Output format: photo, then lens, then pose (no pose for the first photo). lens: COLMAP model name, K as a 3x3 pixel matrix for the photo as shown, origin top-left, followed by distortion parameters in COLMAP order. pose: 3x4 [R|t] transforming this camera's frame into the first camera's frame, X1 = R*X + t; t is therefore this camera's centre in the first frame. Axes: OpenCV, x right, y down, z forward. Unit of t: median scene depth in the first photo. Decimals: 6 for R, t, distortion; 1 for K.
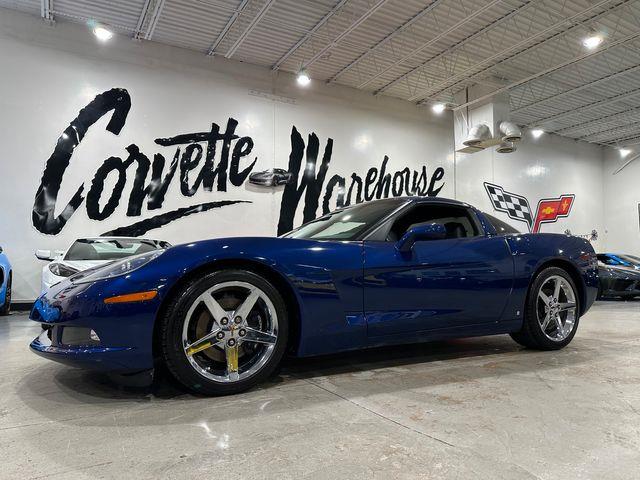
lens RADIAL K [[451.3, 0, 316.7], [0, 451.3, 250.9], [0, 0, 1]] dist [0.059535, -0.073688]
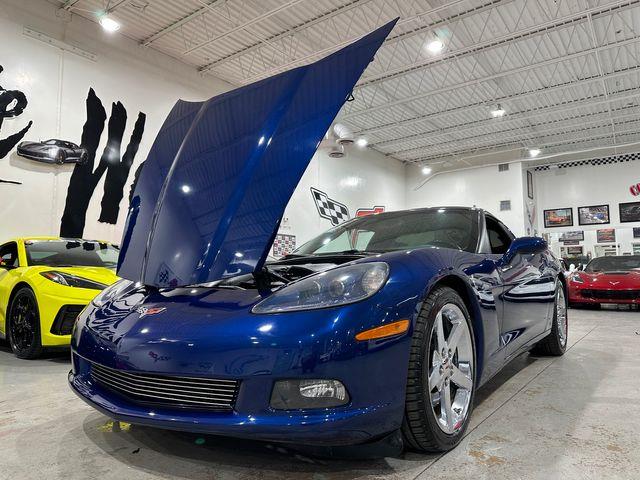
lens RADIAL K [[451.3, 0, 320.4], [0, 451.3, 242.4], [0, 0, 1]] dist [0.059535, -0.073688]
pose [[0.910842, 0.032193, 0.411498, -0.007510], [-0.020524, 0.999253, -0.032746, -0.002173], [-0.412244, 0.021381, 0.910822, 0.155004]]
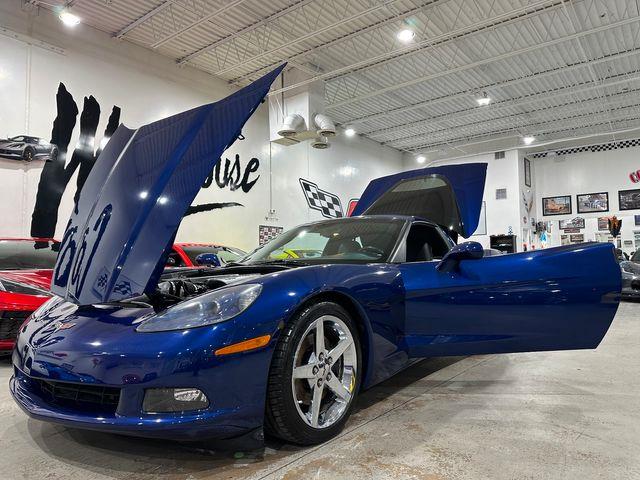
lens RADIAL K [[451.3, 0, 323.8], [0, 451.3, 242.0], [0, 0, 1]] dist [0.059535, -0.073688]
pose [[0.918868, 0.014139, 0.394313, 0.053786], [-0.013387, 0.999900, -0.004657, -0.015710], [-0.394339, -0.001000, 0.918965, 0.136020]]
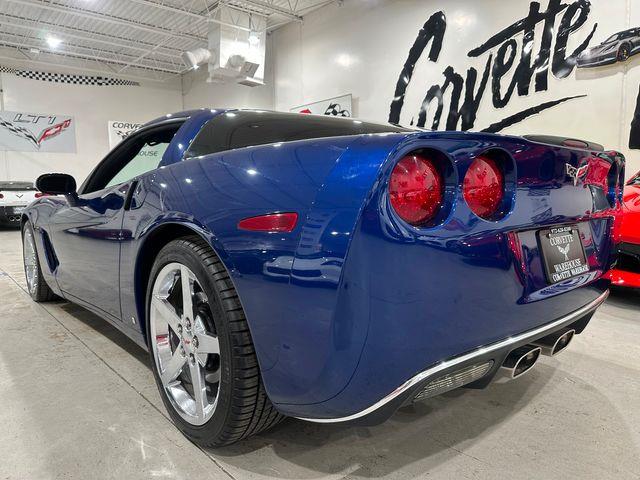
lens RADIAL K [[451.3, 0, 317.6], [0, 451.3, 243.6], [0, 0, 1]] dist [0.059535, -0.073688]
pose [[0.195482, 0.110996, -0.974406, 0.453734], [0.072296, 0.989240, 0.127189, -0.001984], [0.978039, -0.095309, 0.185354, 0.424953]]
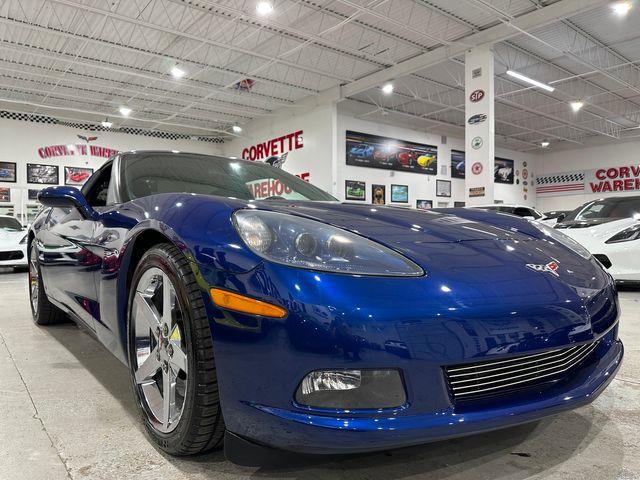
lens RADIAL K [[451.3, 0, 319.7], [0, 451.3, 240.3], [0, 0, 1]] dist [0.059535, -0.073688]
pose [[-0.159372, -0.007334, 0.987191, -0.118623], [-0.040422, 0.999182, 0.000897, 0.011296], [-0.986391, -0.039762, -0.159538, 0.421308]]
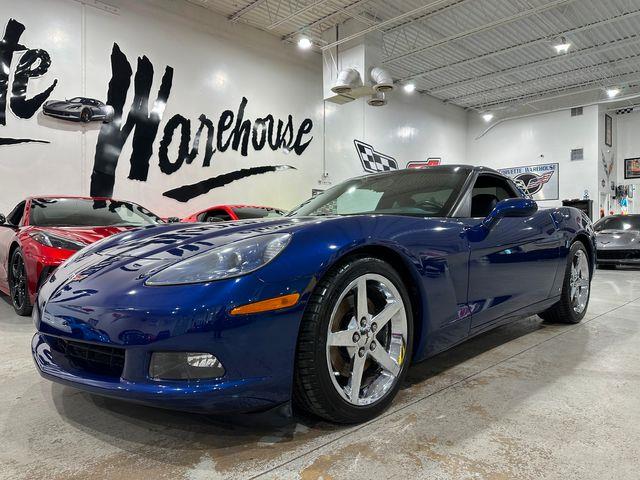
lens RADIAL K [[451.3, 0, 322.8], [0, 451.3, 238.1], [0, 0, 1]] dist [0.059535, -0.073688]
pose [[0.961334, 0.000869, 0.275385, 0.070882], [-0.018194, 0.998011, 0.060365, -0.007170], [-0.274784, -0.063041, 0.959437, 0.164503]]
